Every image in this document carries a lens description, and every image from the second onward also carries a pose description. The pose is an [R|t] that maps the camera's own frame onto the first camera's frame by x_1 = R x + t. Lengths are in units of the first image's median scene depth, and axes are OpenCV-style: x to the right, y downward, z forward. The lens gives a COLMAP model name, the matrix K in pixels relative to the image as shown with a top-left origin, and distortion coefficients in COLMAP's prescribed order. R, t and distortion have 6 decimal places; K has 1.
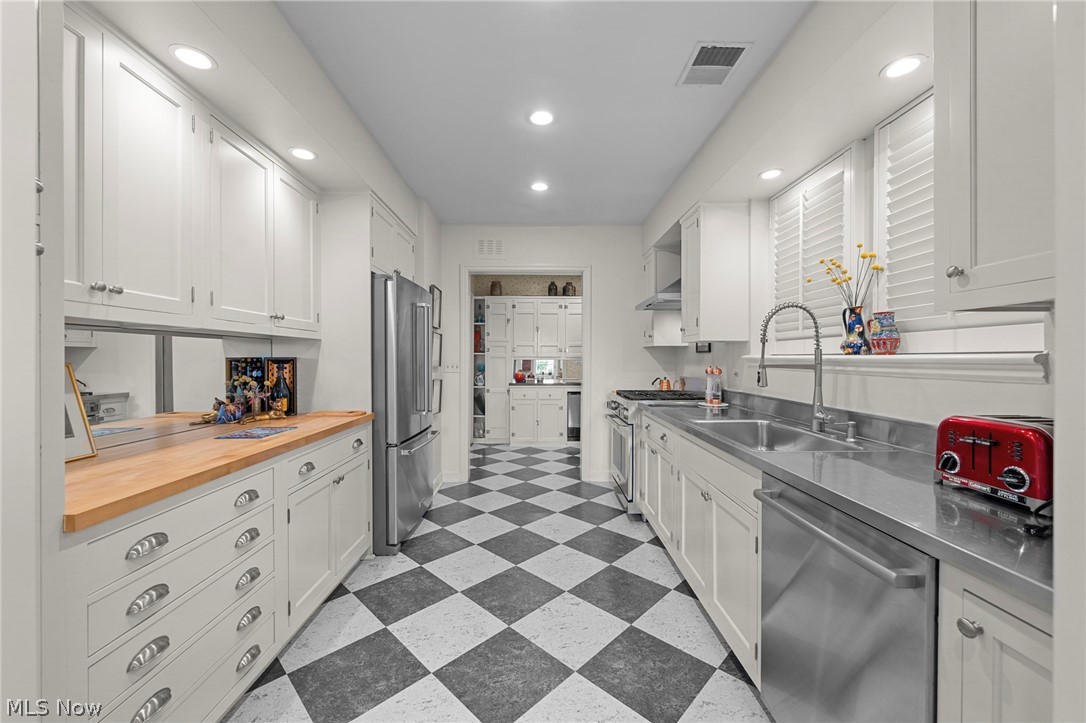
lens RADIAL K [[417.5, 0, 543.0], [0, 417.5, 361.5], [0, 0, 1]] dist [-0.004197, -0.000107]
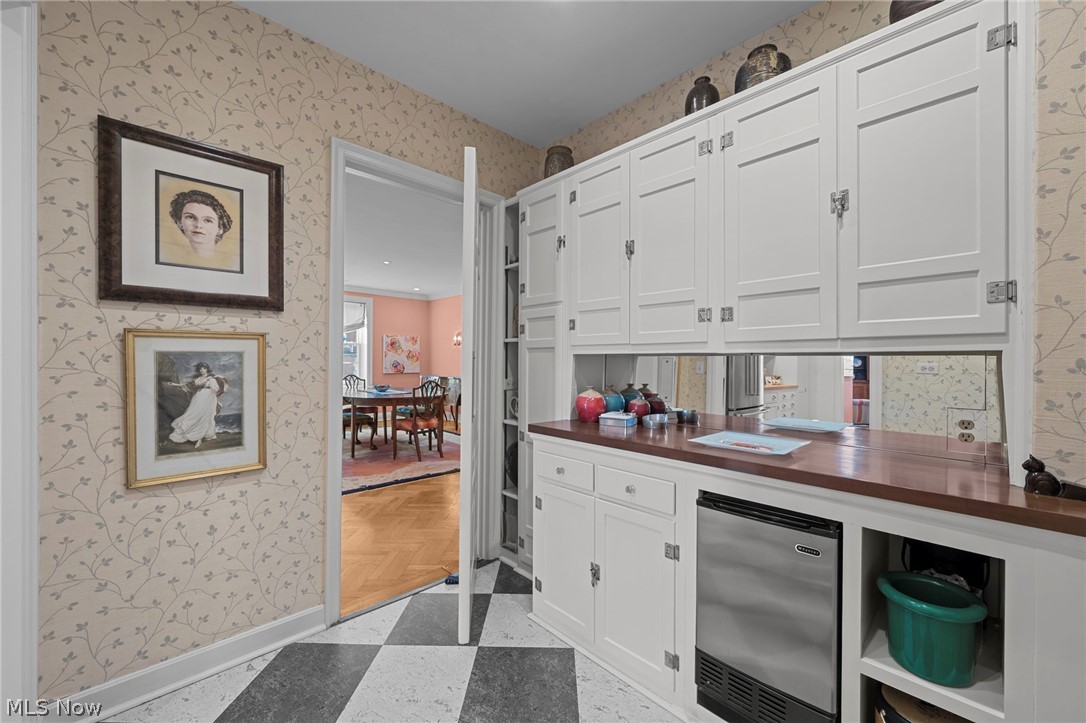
lens RADIAL K [[417.5, 0, 543.0], [0, 417.5, 361.5], [0, 0, 1]] dist [-0.004197, -0.000107]
pose [[0.684822, 0.003265, -0.728703, 0.351832], [-0.004951, 0.999988, -0.000173, 0.003775], [0.728694, 0.003726, 0.684829, 1.636620]]
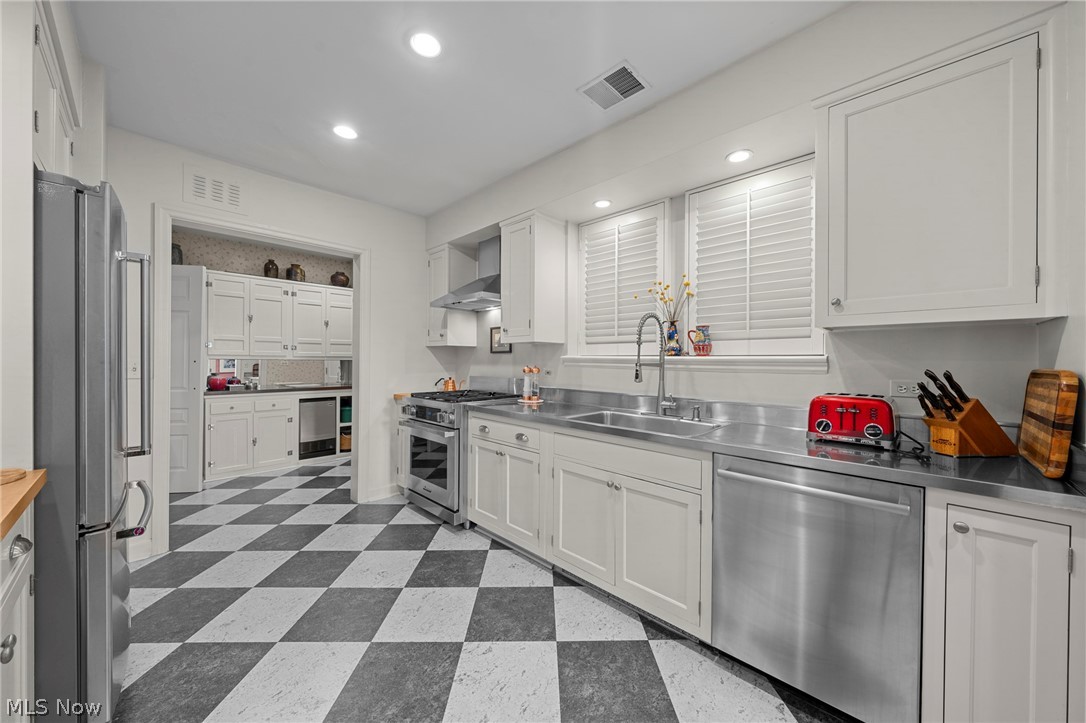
lens RADIAL K [[388.6, 0, 543.0], [0, 388.6, 361.5], [0, 0, 1]] dist [-0.000412, -0.000041]
pose [[0.705025, 0.002646, 0.709178, -0.300212], [-0.000722, 0.999995, -0.003014, 0.003698], [-0.709182, 0.001613, 0.705023, 0.281828]]
